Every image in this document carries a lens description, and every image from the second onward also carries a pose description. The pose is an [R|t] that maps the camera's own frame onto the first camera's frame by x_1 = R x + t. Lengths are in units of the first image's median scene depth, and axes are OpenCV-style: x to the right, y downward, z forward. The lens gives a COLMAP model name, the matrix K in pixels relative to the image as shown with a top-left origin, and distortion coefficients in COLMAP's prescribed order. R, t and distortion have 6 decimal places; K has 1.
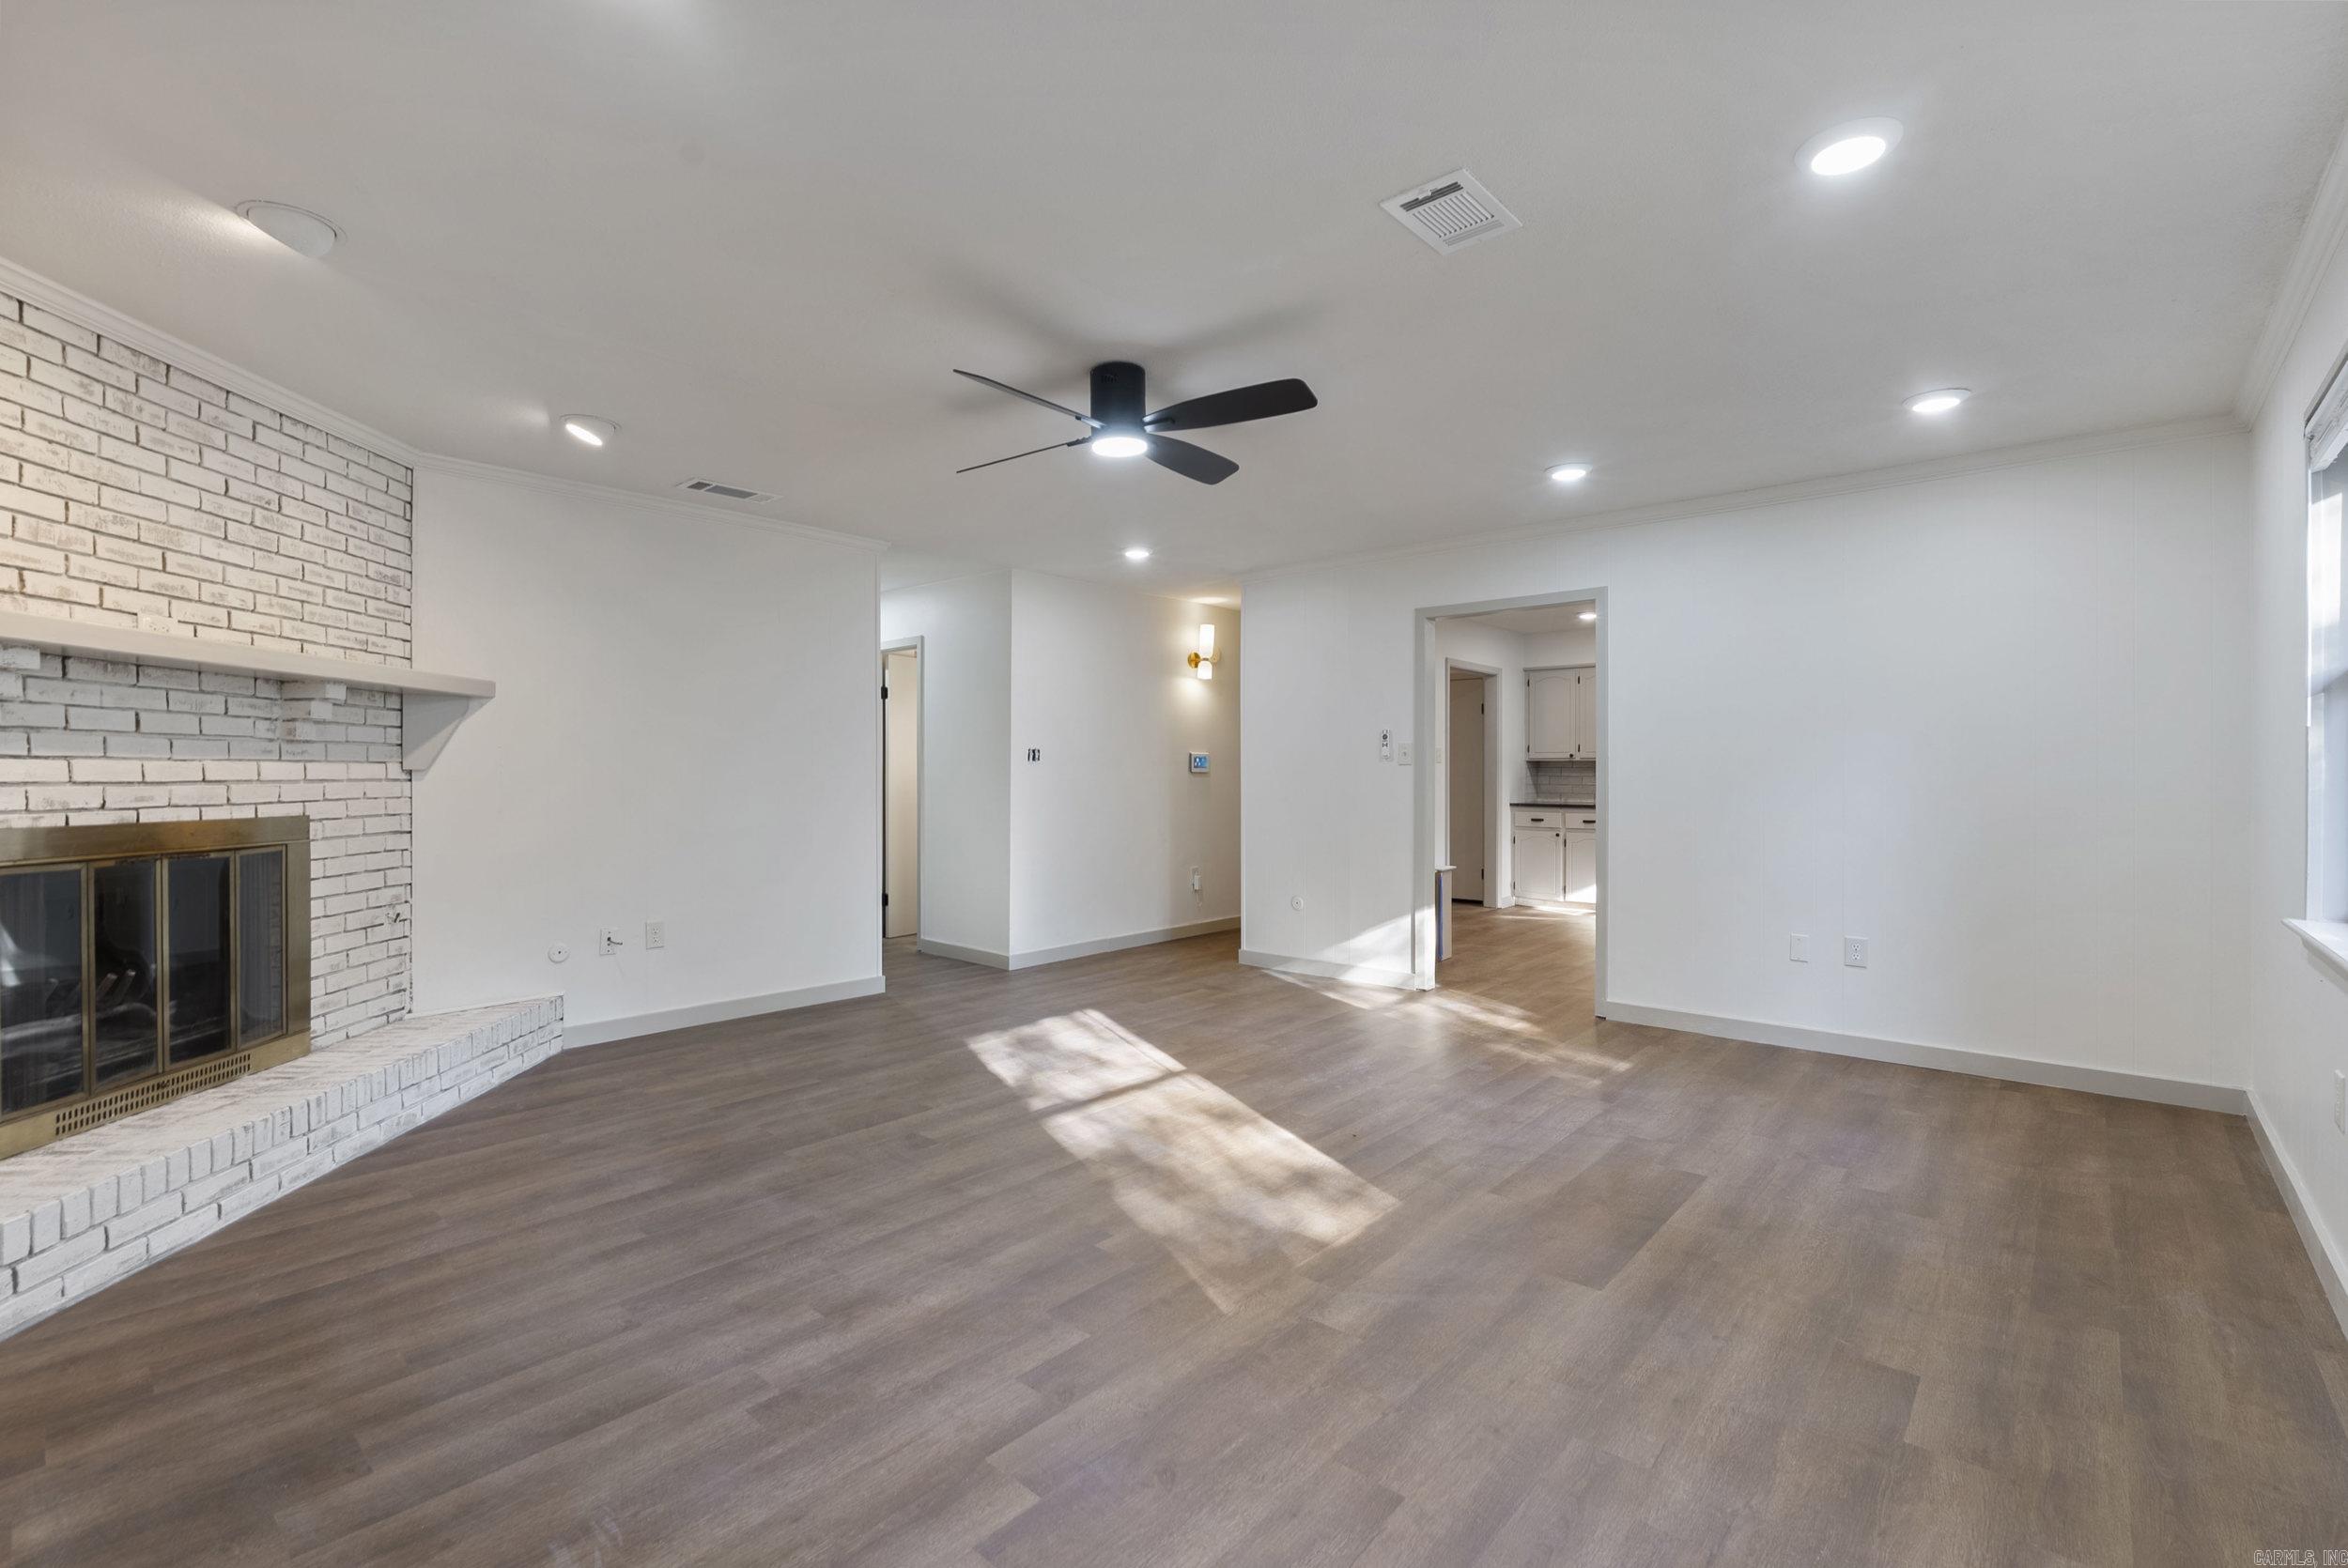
lens RADIAL K [[1037.8, 0, 1179.2], [0, 1037.8, 770.0], [0, 0, 1]] dist [-0.007143, 0.001450]
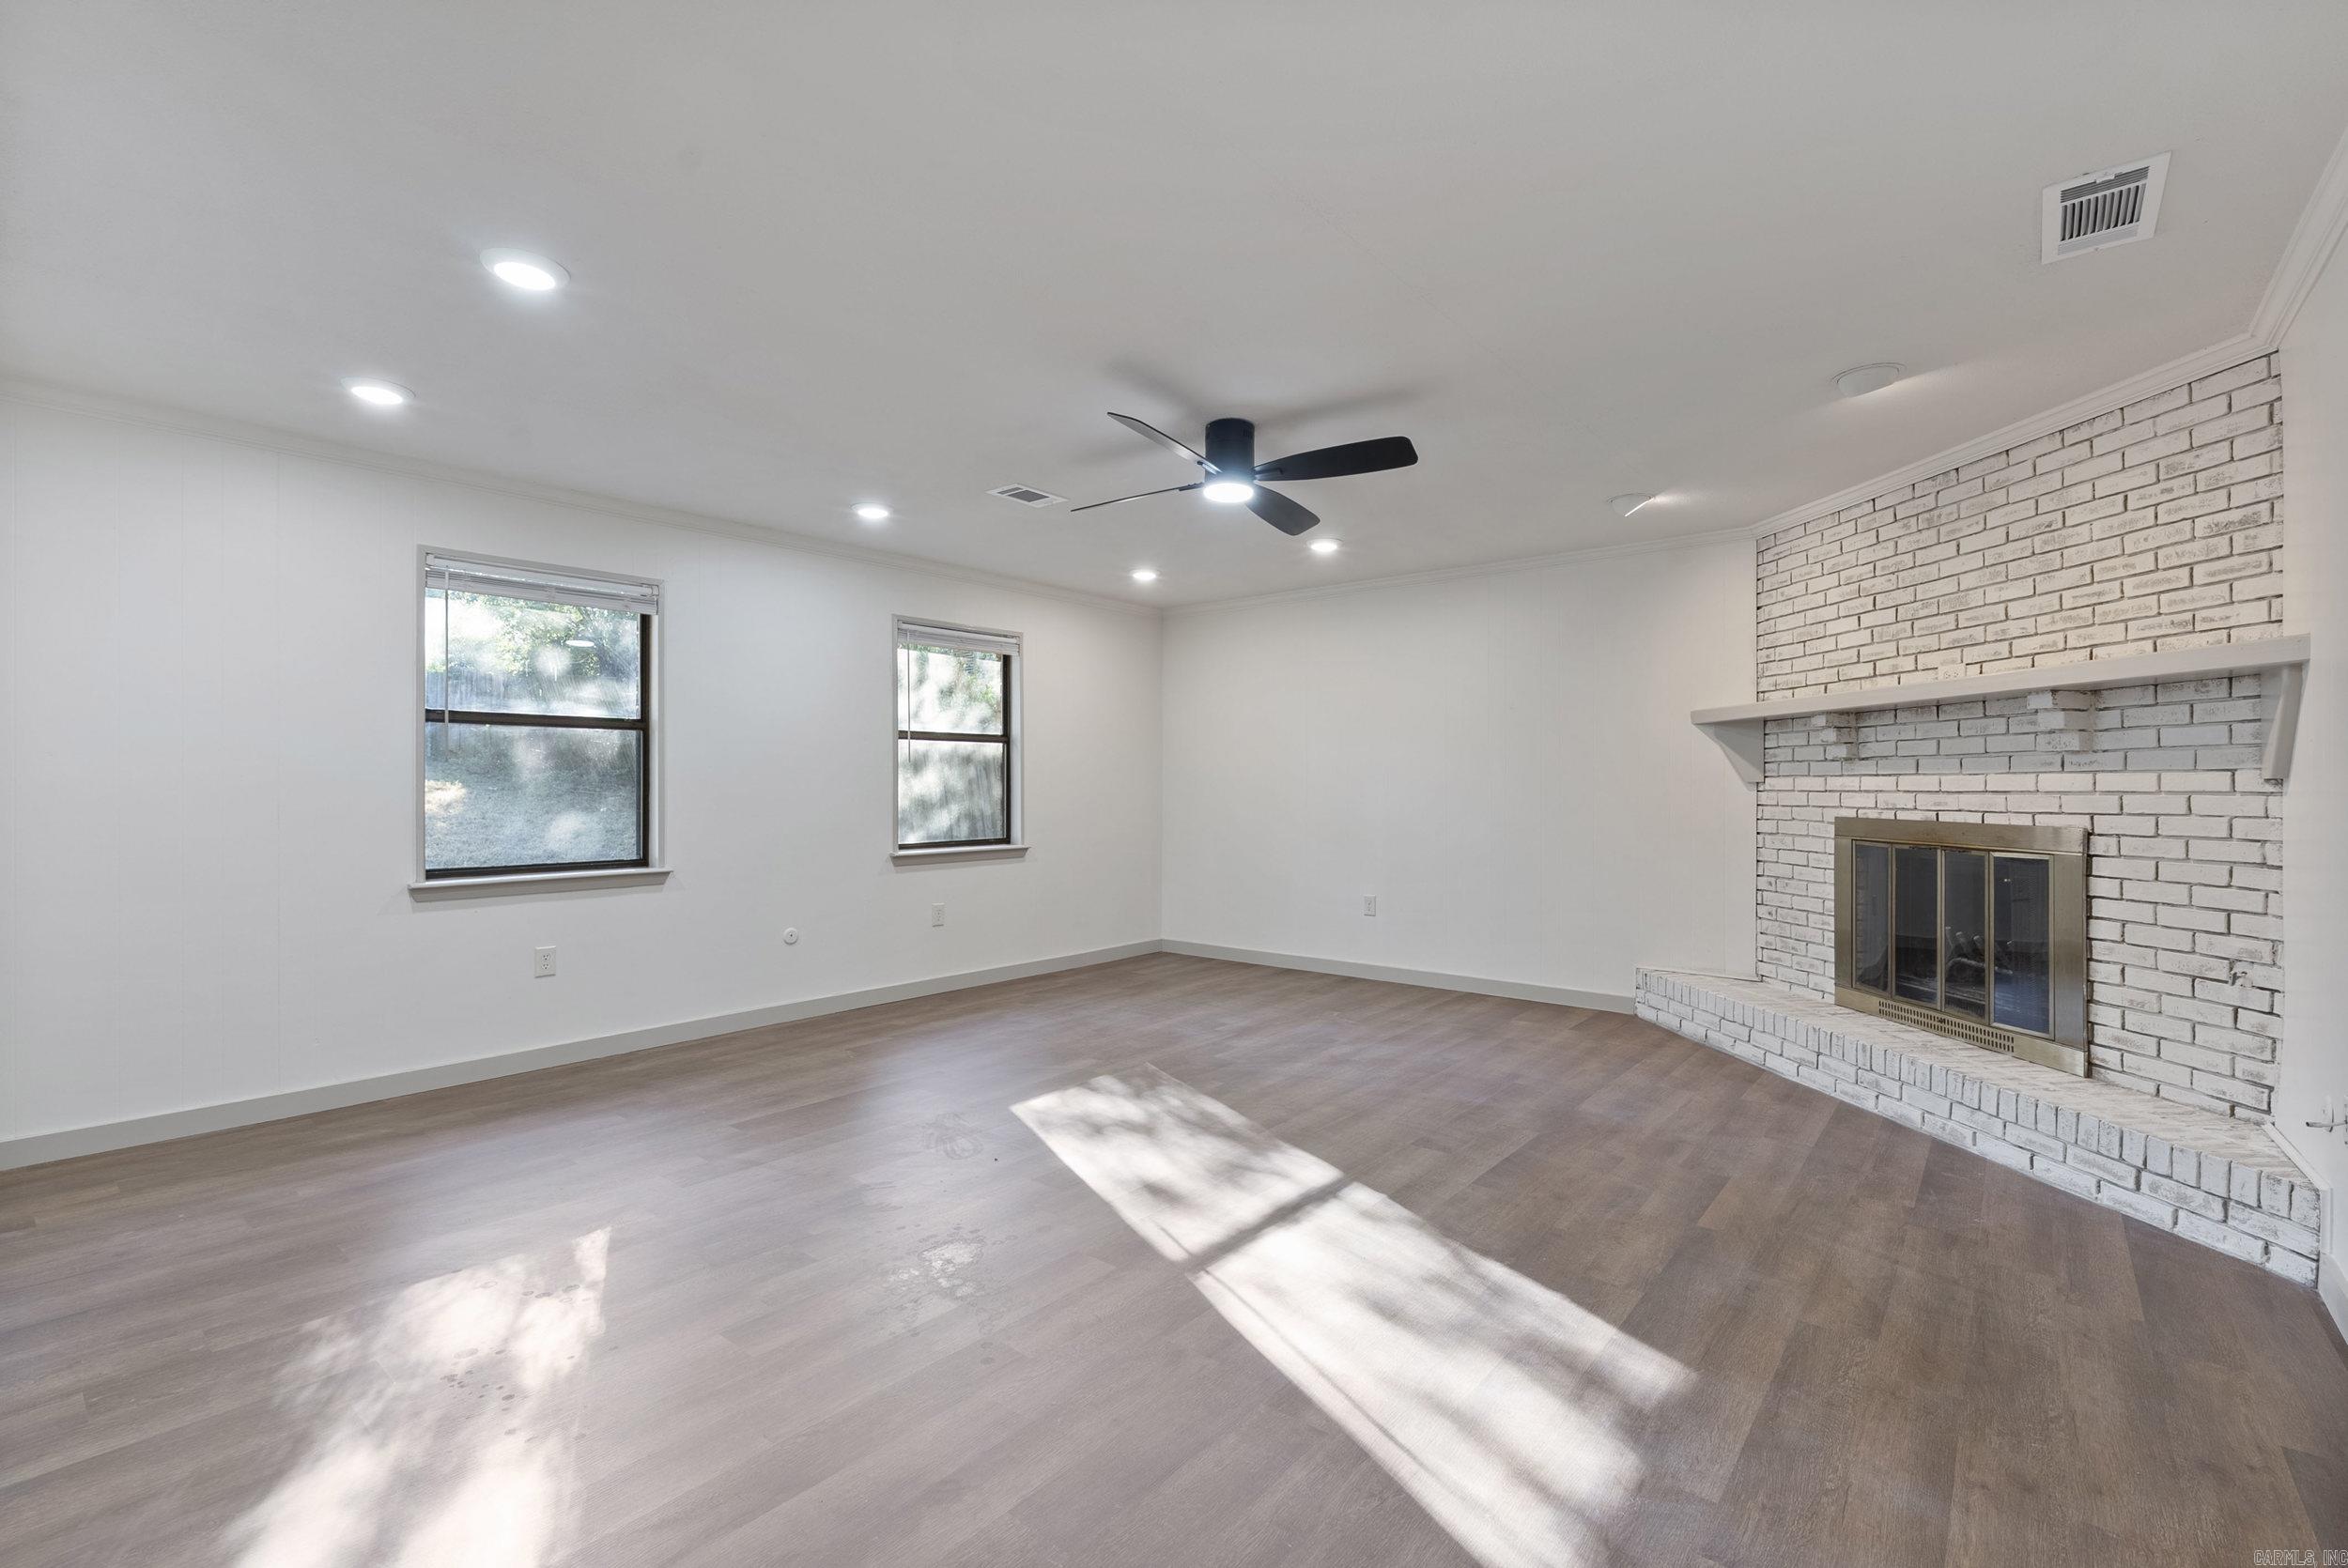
lens RADIAL K [[1037.8, 0, 1173.0], [0, 1037.8, 778.7], [0, 0, 1]] dist [-0.007143, 0.001450]
pose [[-0.999631, -0.000647, -0.027152, 0.029540], [-0.000337, 0.999935, -0.011418, 0.008953], [0.027158, -0.011405, -0.999566, 1.919827]]
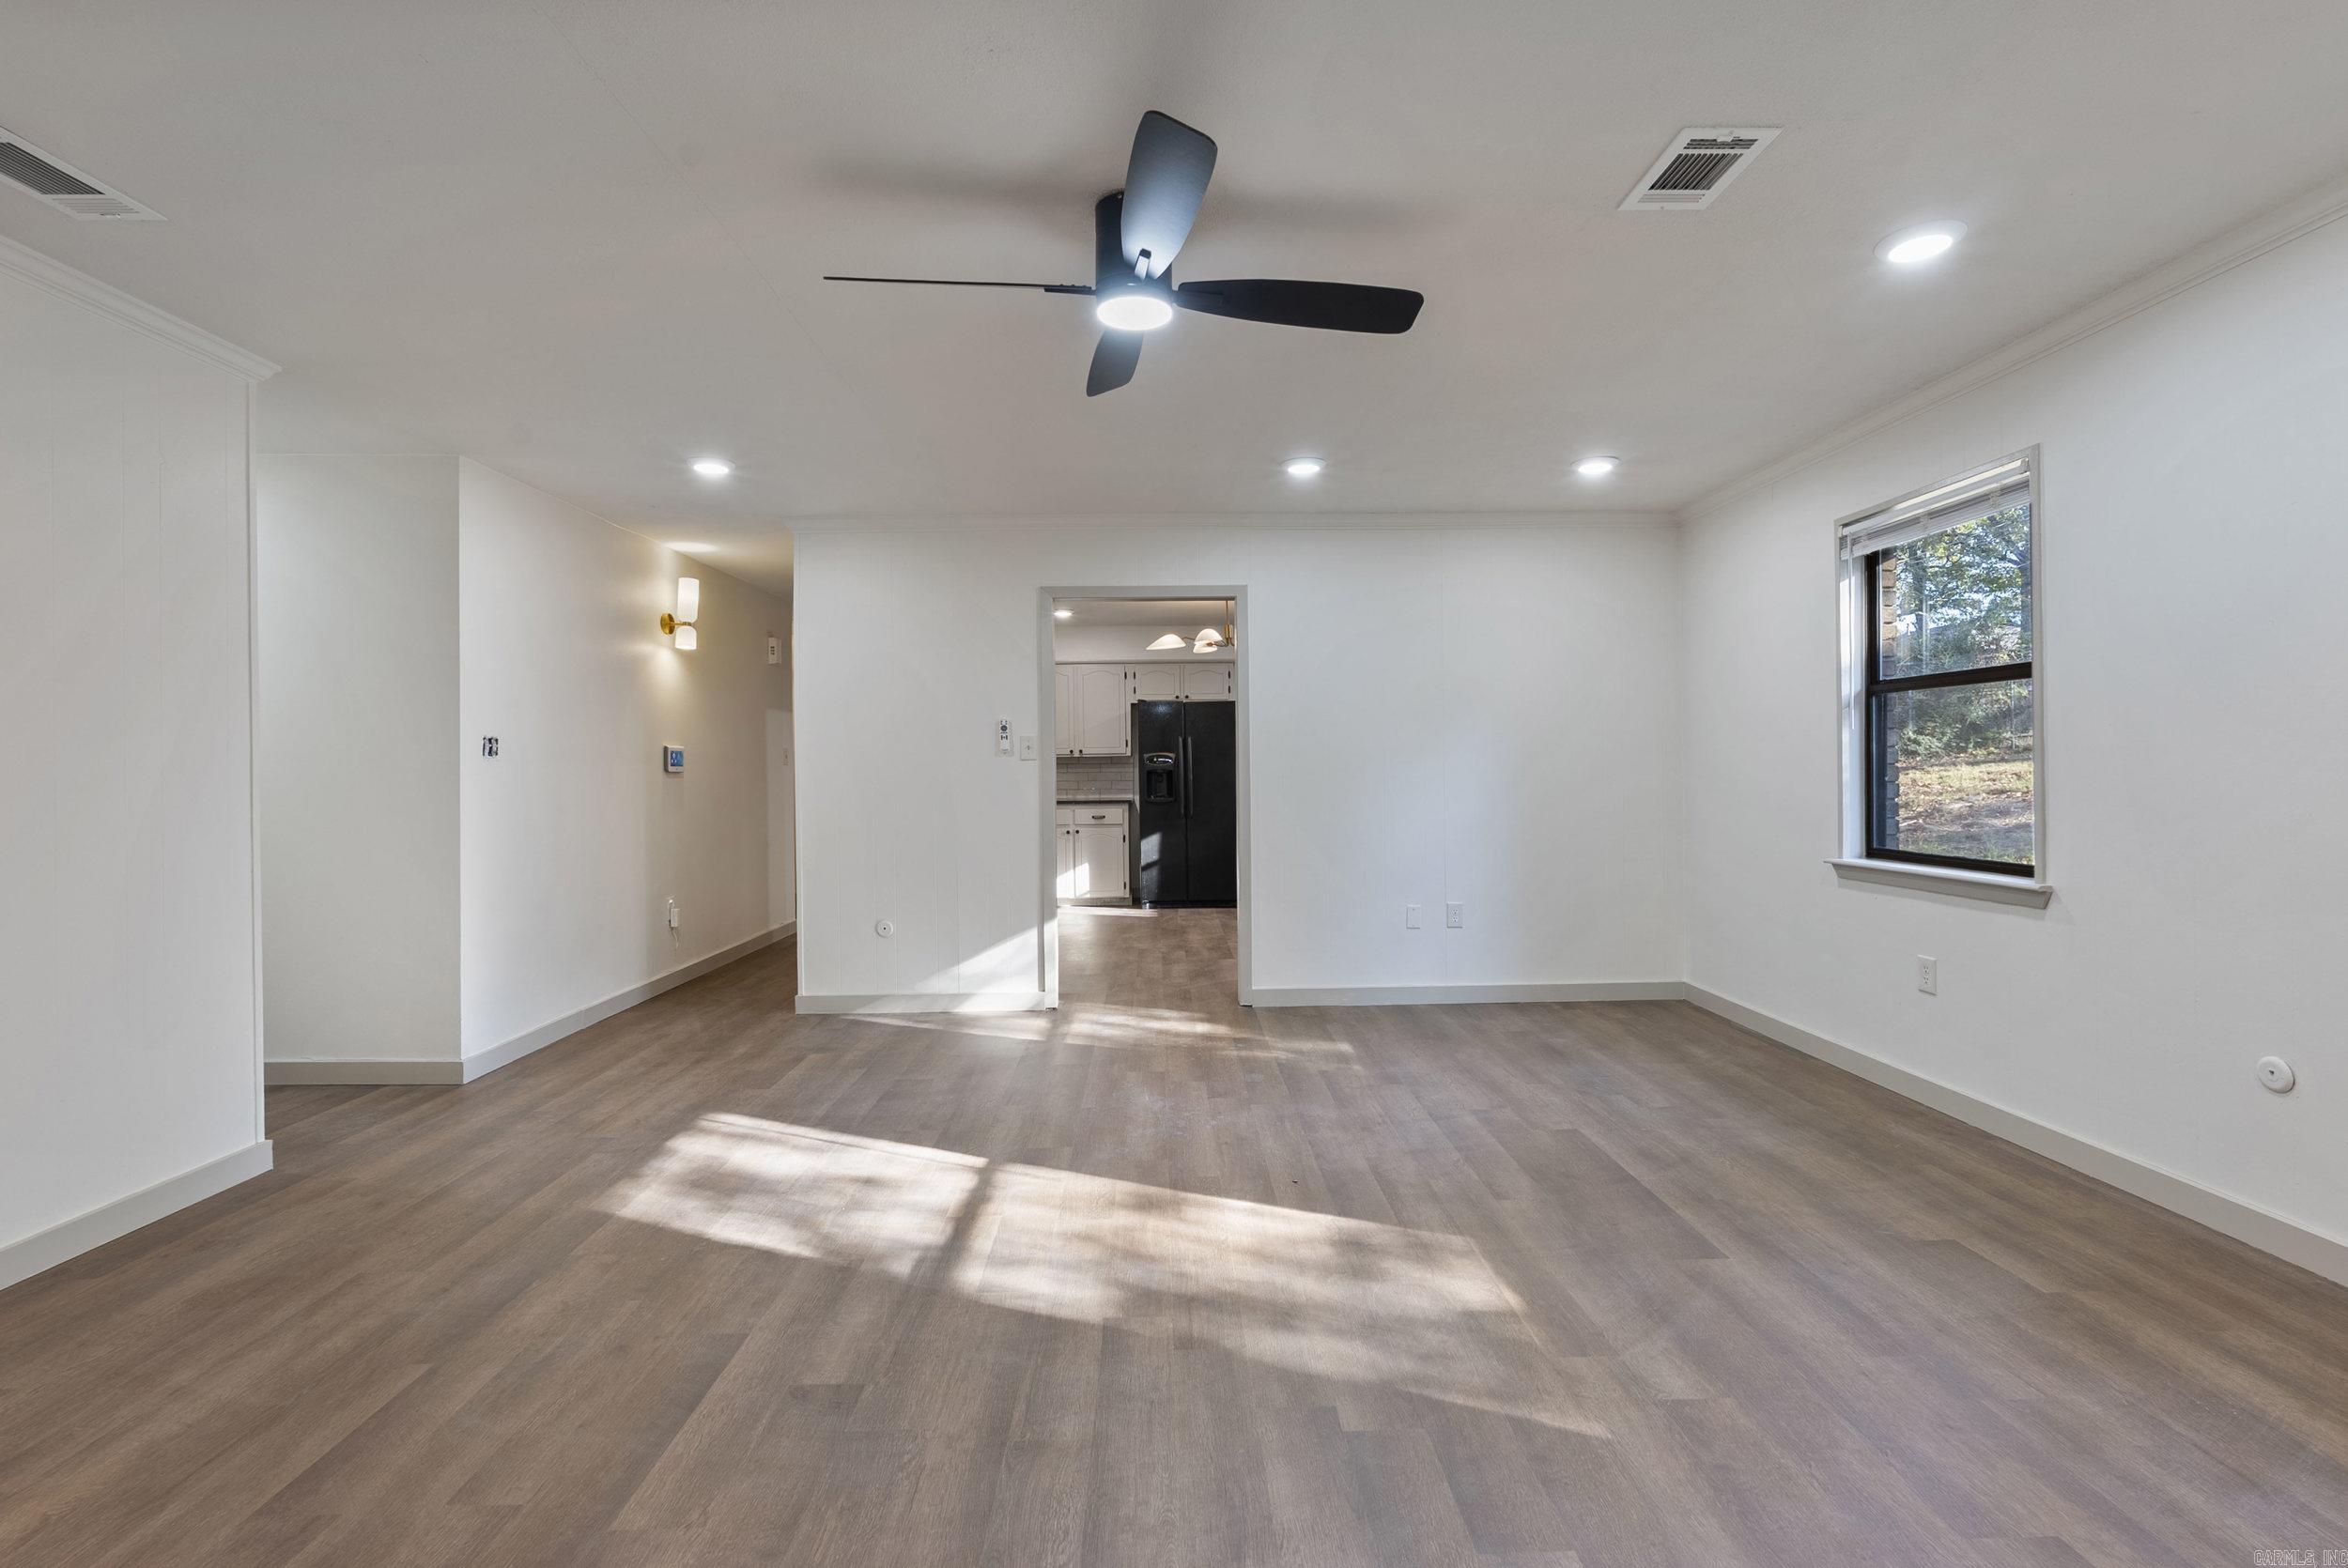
lens RADIAL K [[1037.8, 0, 1183.3], [0, 1037.8, 764.9], [0, 0, 1]] dist [-0.007143, 0.001450]
pose [[0.736136, -0.005056, 0.676815, -0.474163], [0.008426, 0.999963, -0.001694, 0.003189], [-0.676781, 0.006950, 0.736151, 0.409179]]
